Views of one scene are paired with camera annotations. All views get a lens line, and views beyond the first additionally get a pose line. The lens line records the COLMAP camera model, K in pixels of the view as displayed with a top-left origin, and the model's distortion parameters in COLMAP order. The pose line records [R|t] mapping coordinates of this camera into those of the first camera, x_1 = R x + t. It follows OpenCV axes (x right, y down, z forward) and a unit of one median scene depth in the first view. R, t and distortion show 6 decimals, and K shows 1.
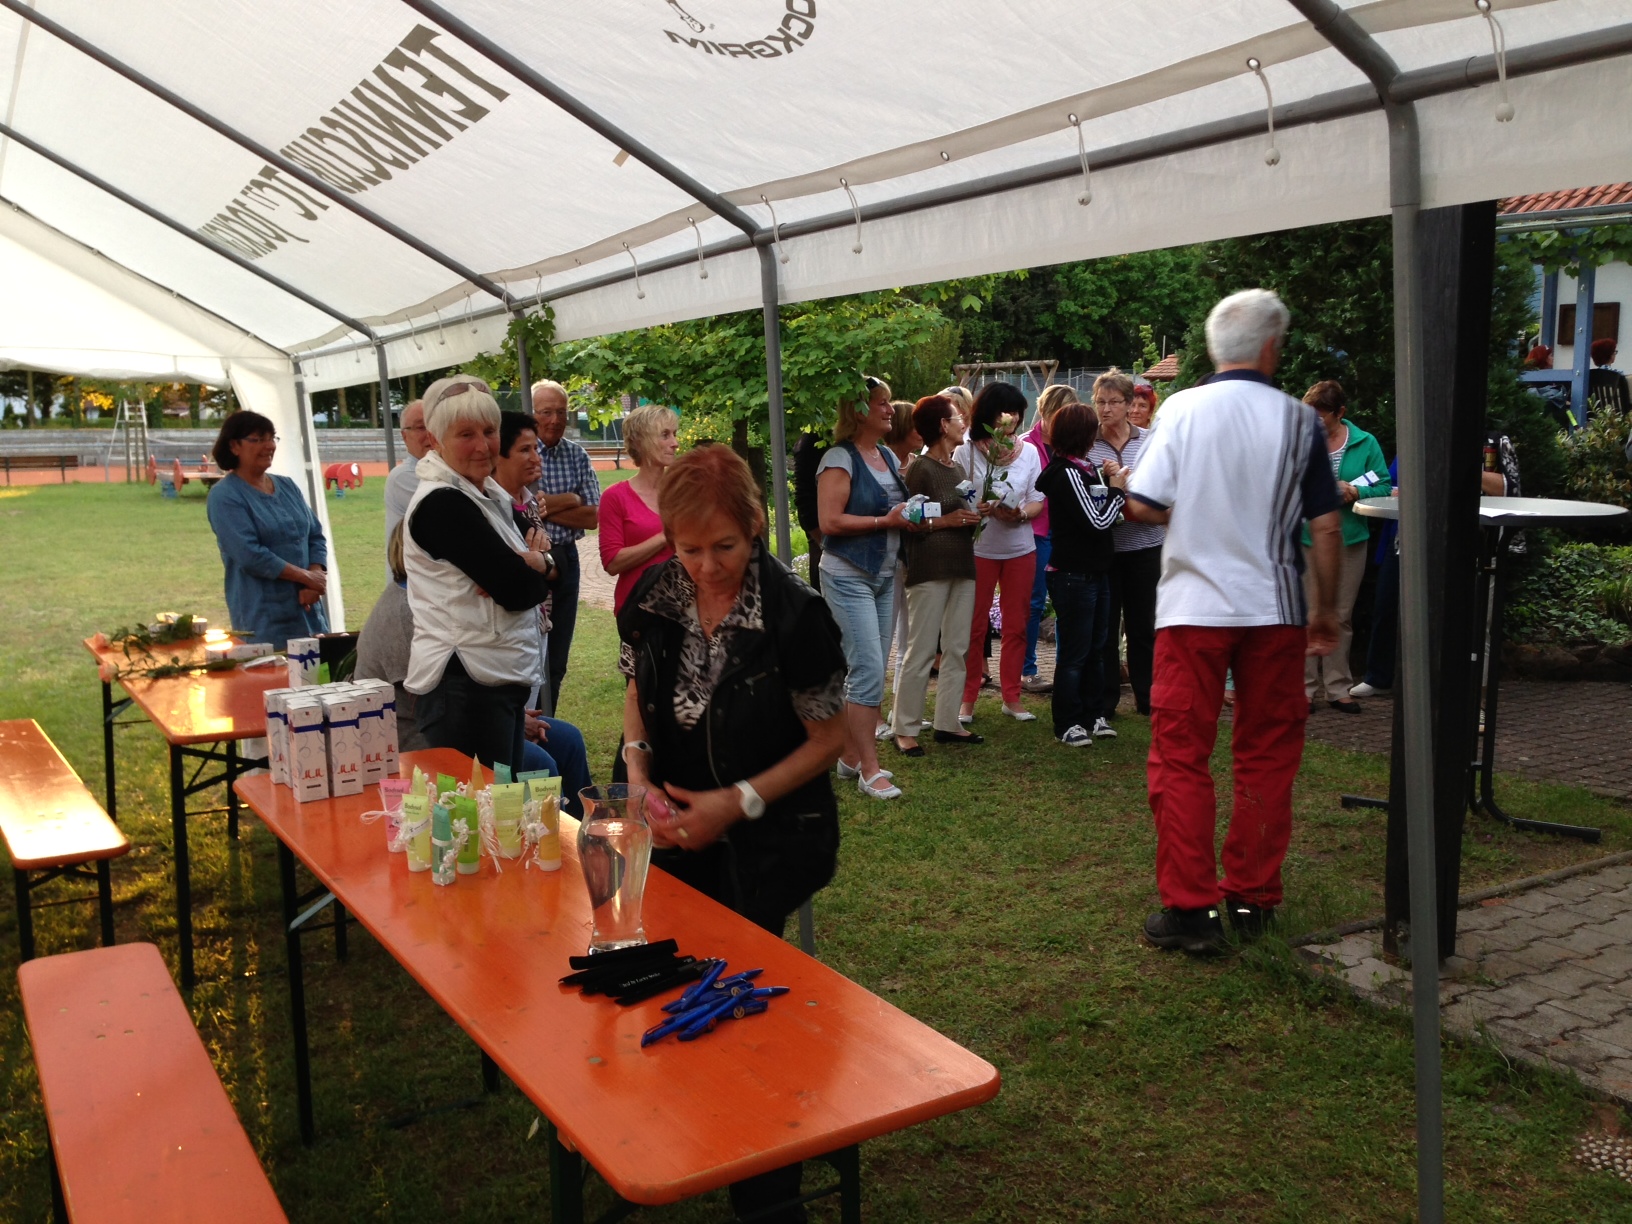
lens RADIAL K [[1515.6, 0, 814.4], [0, 1515.6, 614.9], [0, 0, 1]] dist [0.094658, -0.100669]
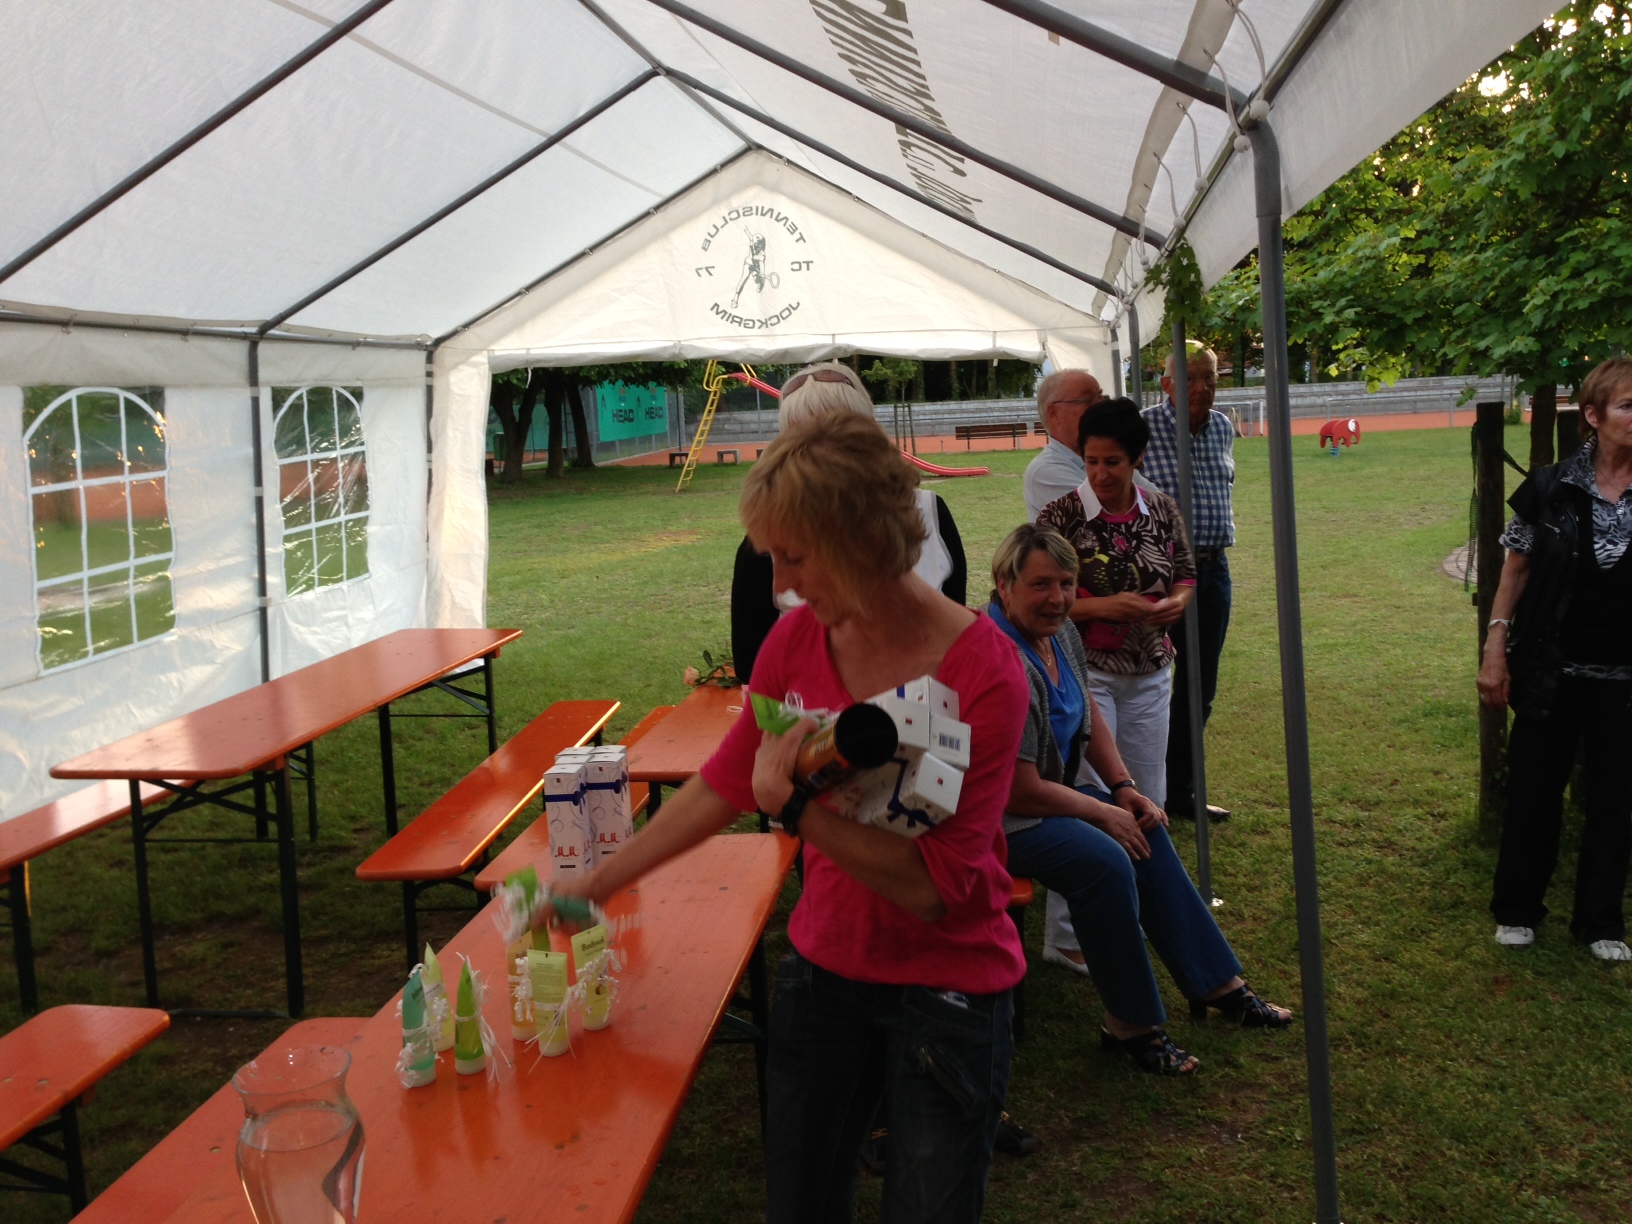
lens RADIAL K [[1497.9, 0, 811.3], [0, 1497.9, 618.6], [0, 0, 1]] dist [0.143385, -0.261595]
pose [[0.776286, 0.061113, -0.627411, 0.178456], [-0.038825, 0.998035, 0.049175, -0.045011], [0.629184, -0.013814, 0.777134, 0.282513]]
